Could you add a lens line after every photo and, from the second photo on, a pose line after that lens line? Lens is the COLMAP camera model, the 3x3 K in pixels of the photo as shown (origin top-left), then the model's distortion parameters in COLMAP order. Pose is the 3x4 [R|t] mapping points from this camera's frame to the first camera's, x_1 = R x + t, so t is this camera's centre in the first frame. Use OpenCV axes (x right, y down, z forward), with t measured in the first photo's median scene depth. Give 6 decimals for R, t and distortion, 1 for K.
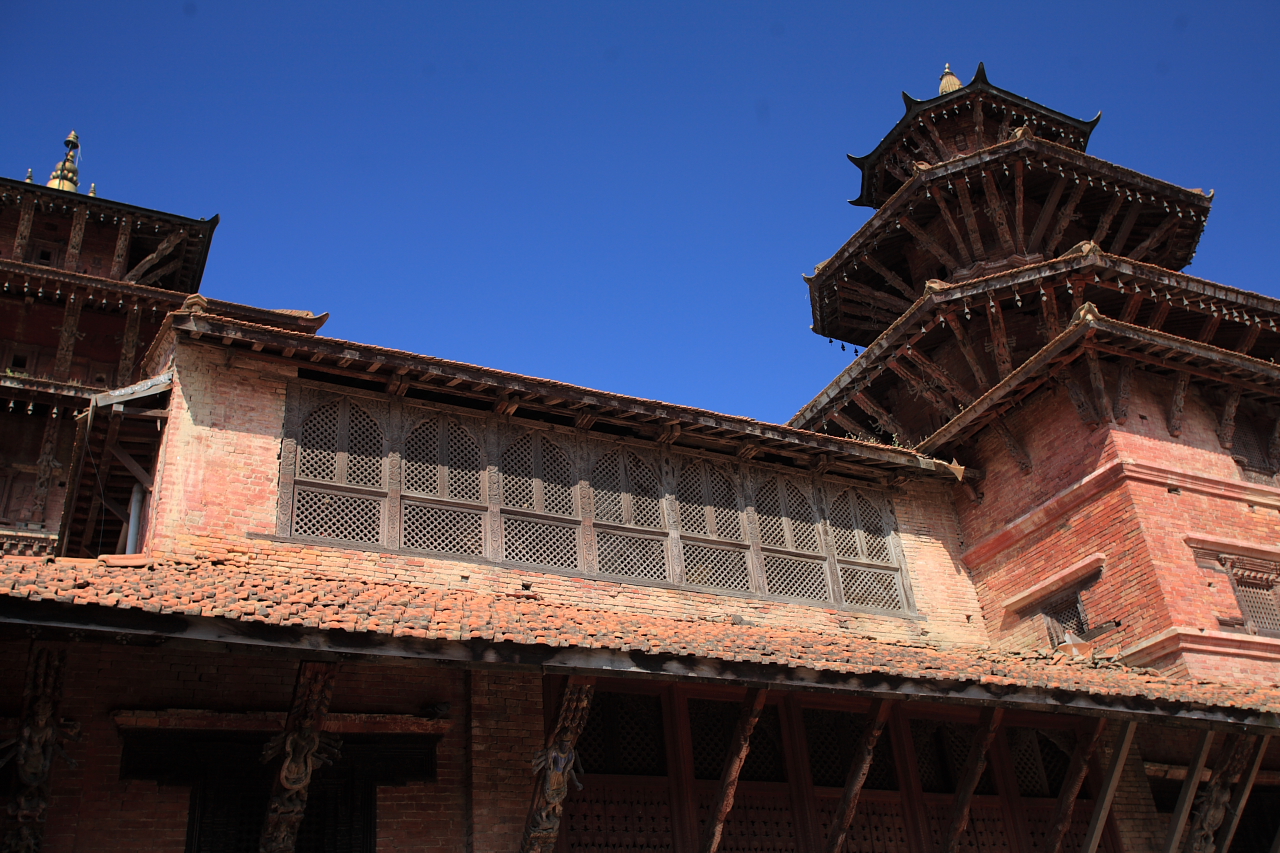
lens RADIAL K [[1210.6, 0, 640.0], [0, 1210.6, 426.5], [0, 0, 1]] dist [0.012169, 0.028304]
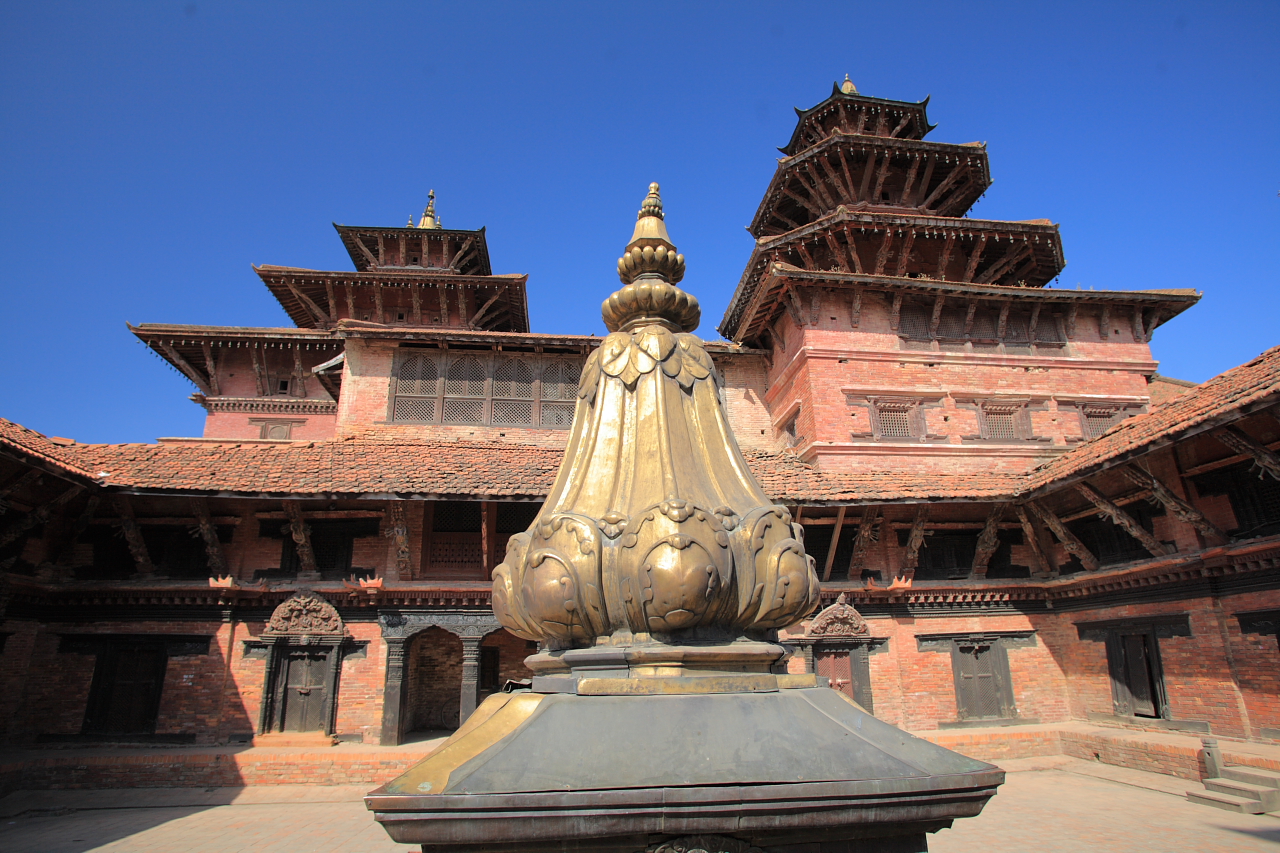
lens RADIAL K [[694.7, 0, 640.0], [0, 694.7, 426.5], [0, 0, 1]] dist [-0.071986, 0.000478]
pose [[0.939484, -0.043909, -0.339768, 0.512811], [0.114196, 0.975171, 0.189738, -0.080782], [0.323001, -0.217056, 0.921172, -0.040234]]
